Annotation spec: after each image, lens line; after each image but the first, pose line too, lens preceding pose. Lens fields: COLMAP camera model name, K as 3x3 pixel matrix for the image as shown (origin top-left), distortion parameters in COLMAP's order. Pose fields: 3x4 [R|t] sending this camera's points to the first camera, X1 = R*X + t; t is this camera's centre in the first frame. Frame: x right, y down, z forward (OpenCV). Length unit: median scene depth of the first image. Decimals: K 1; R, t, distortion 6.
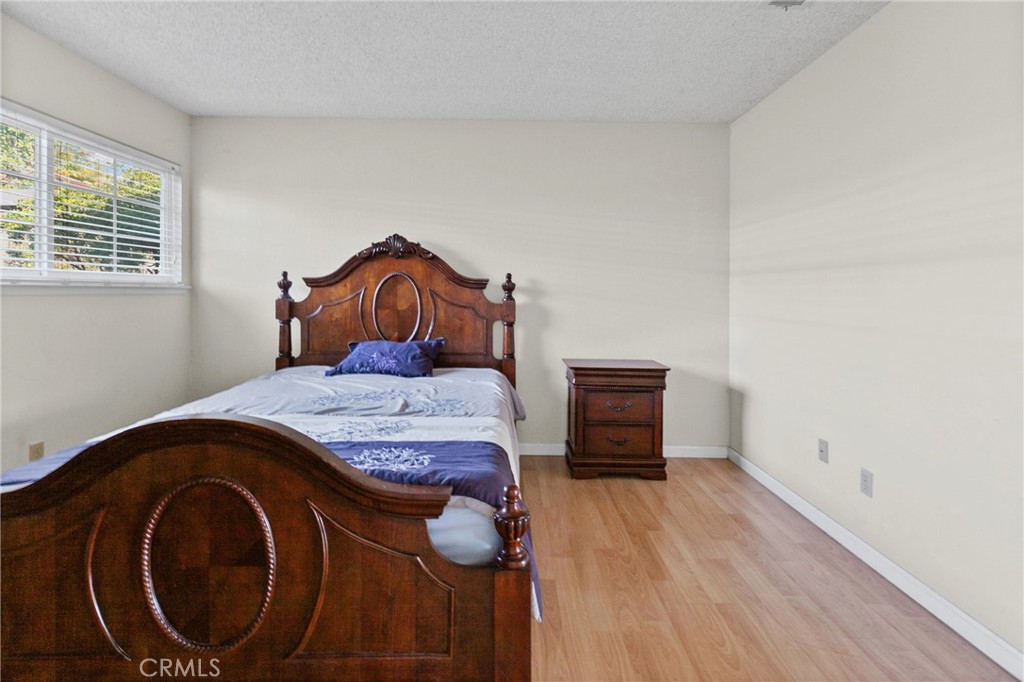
lens RADIAL K [[477.4, 0, 510.9], [0, 477.4, 309.4], [0, 0, 1]] dist [0.000762, 0.000003]
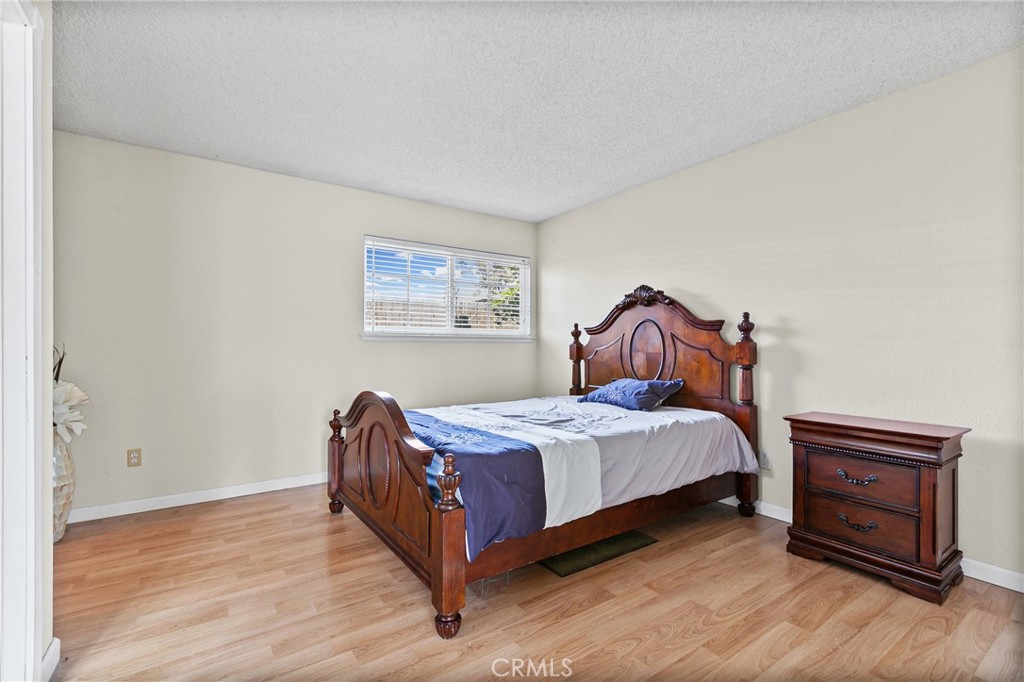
lens RADIAL K [[458.5, 0, 513.1], [0, 458.5, 356.8], [0, 0, 1]] dist [-0.000446, 0.000035]
pose [[0.569639, 0.003680, -0.821887, 0.473784], [-0.019804, 0.999761, -0.009249, 0.027864], [0.821657, 0.021545, 0.569576, 0.130770]]
